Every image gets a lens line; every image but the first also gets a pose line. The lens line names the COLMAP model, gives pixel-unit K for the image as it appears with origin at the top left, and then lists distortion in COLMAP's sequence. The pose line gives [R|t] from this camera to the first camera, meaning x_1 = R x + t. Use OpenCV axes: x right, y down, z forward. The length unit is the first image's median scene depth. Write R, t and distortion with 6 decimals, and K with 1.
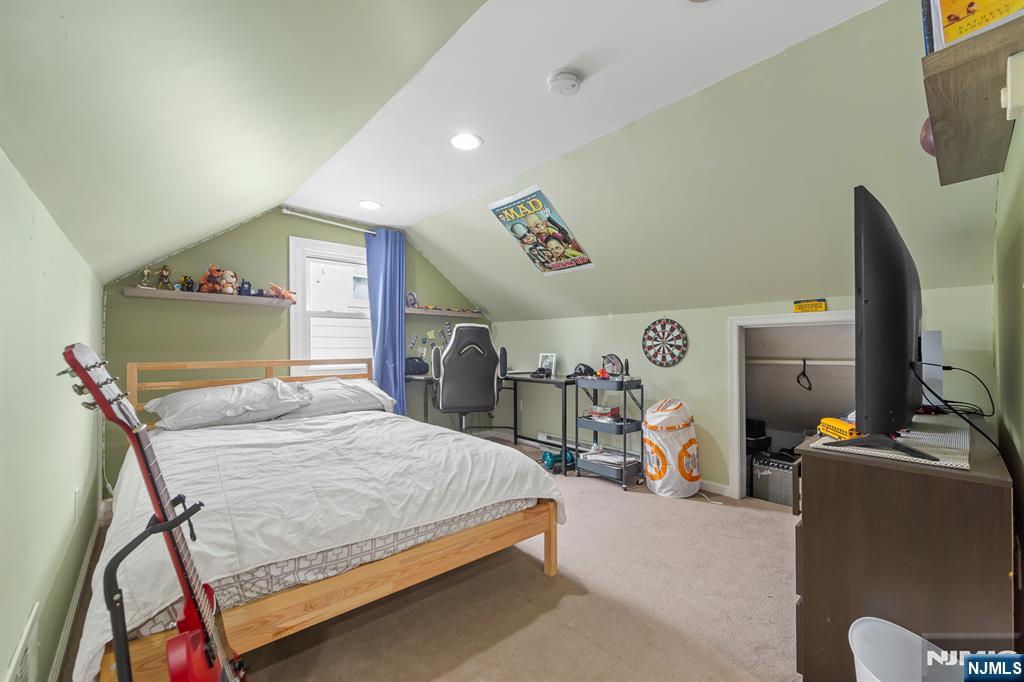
lens RADIAL K [[411.0, 0, 509.2], [0, 411.0, 337.4], [0, 0, 1]] dist [0.000760, -0.001401]
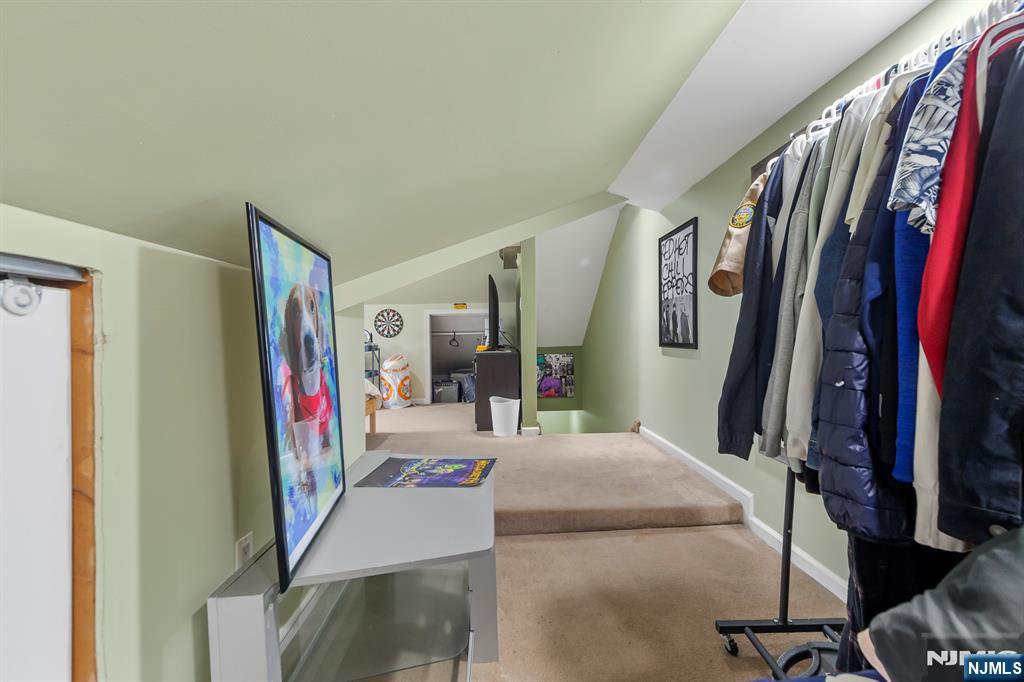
lens RADIAL K [[411.0, 0, 516.3], [0, 411.0, 339.1], [0, 0, 1]] dist [0.000760, -0.001401]
pose [[0.635258, -0.012568, 0.772198, -0.657671], [-0.010862, 0.999623, 0.025205, 0.033375], [-0.772224, -0.024399, 0.634882, -0.525035]]
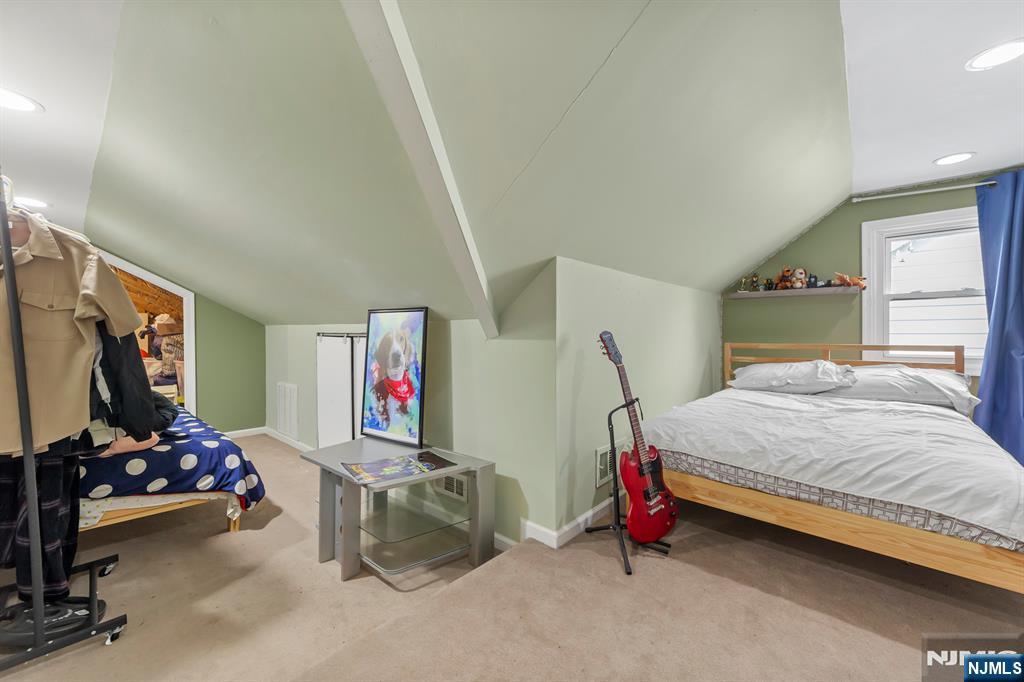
lens RADIAL K [[411.0, 0, 511.3], [0, 411.0, 338.0], [0, 0, 1]] dist [0.000760, -0.001401]
pose [[0.101837, 0.011186, -0.994738, 0.403501], [0.024255, 0.999612, 0.013724, 0.003085], [0.994505, -0.025525, 0.101526, 0.030531]]
